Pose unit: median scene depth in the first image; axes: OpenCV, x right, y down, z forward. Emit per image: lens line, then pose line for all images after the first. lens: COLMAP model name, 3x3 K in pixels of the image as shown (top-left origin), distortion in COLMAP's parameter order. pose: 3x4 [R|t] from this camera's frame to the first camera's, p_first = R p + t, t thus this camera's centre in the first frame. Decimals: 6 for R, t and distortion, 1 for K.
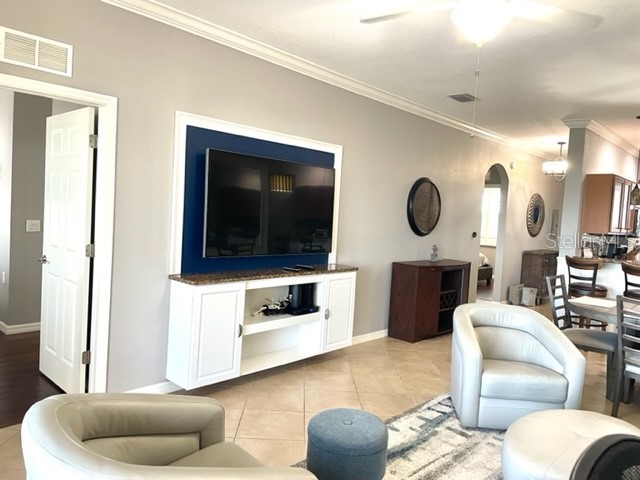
lens RADIAL K [[481.3, 0, 321.3], [0, 481.3, 236.8], [0, 0, 1]] dist [0.064042, -0.061323]
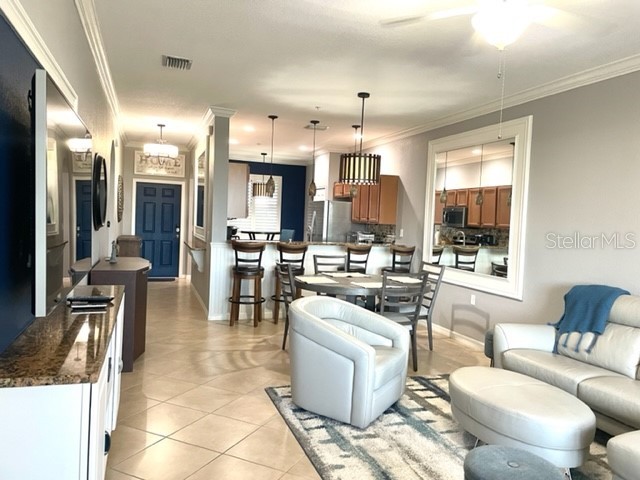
lens RADIAL K [[481.3, 0, 322.1], [0, 481.3, 241.5], [0, 0, 1]] dist [0.064042, -0.061323]
pose [[0.456174, -0.085730, 0.885752, -0.542511], [0.032387, 0.996289, 0.079749, -0.061186], [-0.889301, -0.007692, 0.457257, 0.595759]]
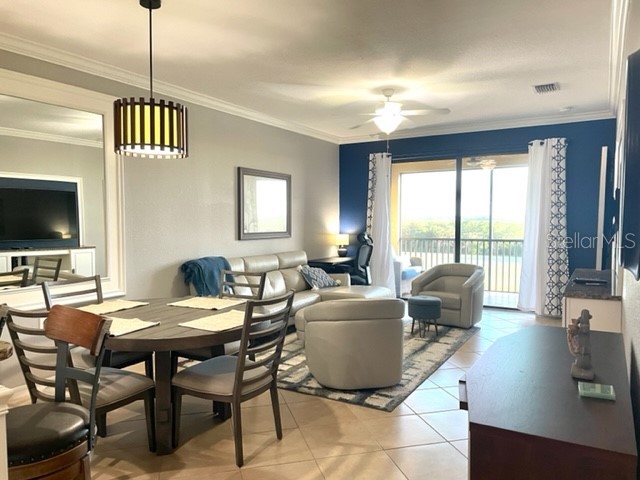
lens RADIAL K [[481.3, 0, 318.8], [0, 481.3, 242.0], [0, 0, 1]] dist [0.064042, -0.061323]
pose [[-0.972819, -0.043433, -0.227459, 0.758331], [-0.063800, 0.994508, 0.082965, -0.049383], [0.222606, 0.095222, -0.970247, 2.131439]]
